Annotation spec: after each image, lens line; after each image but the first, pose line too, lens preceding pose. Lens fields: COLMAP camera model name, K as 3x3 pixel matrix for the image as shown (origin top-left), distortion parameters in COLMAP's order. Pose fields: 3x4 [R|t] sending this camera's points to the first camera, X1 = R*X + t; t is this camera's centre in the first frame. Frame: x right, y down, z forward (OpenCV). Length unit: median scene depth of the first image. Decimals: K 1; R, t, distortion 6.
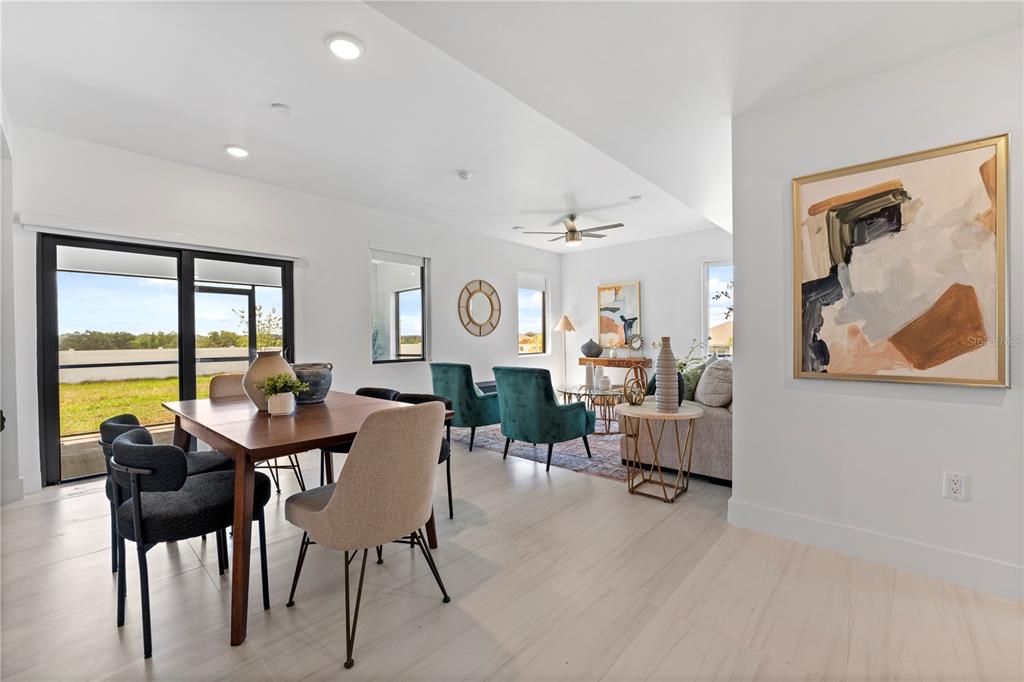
lens RADIAL K [[416.2, 0, 507.6], [0, 416.2, 341.3], [0, 0, 1]] dist [-0.002584, -0.000640]
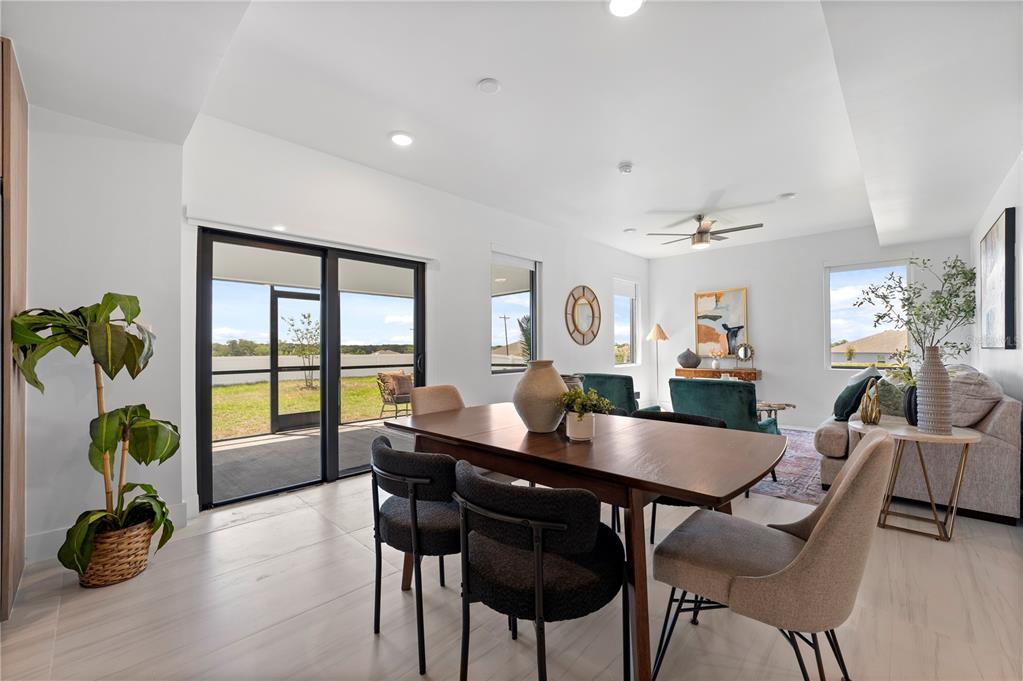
lens RADIAL K [[415.8, 0, 512.9], [0, 415.8, 344.4], [0, 0, 1]] dist [-0.002584, -0.000640]
pose [[0.999784, 0.004368, -0.020325, -0.212108], [-0.004687, 0.999866, -0.015706, 0.001759], [0.020254, 0.015798, 0.999670, 0.057789]]
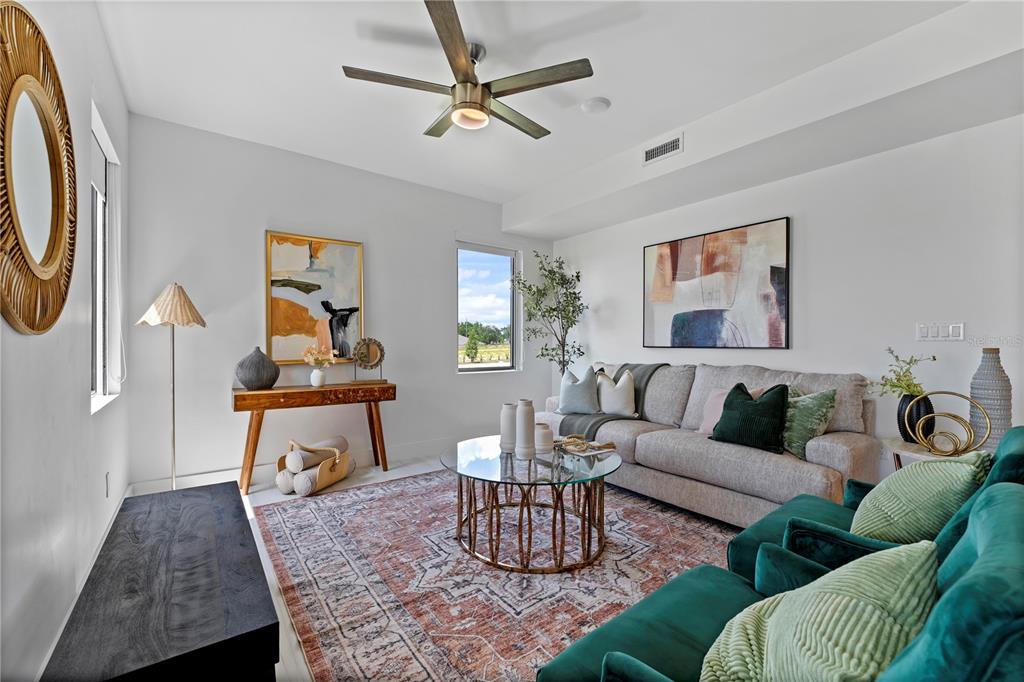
lens RADIAL K [[416.2, 0, 510.5], [0, 416.2, 343.8], [0, 0, 1]] dist [-0.002584, -0.000640]
pose [[0.191362, 0.006987, 0.981495, -0.204877], [0.001673, 0.999971, -0.007444, -0.006719], [-0.981518, 0.003067, 0.191345, 0.784208]]
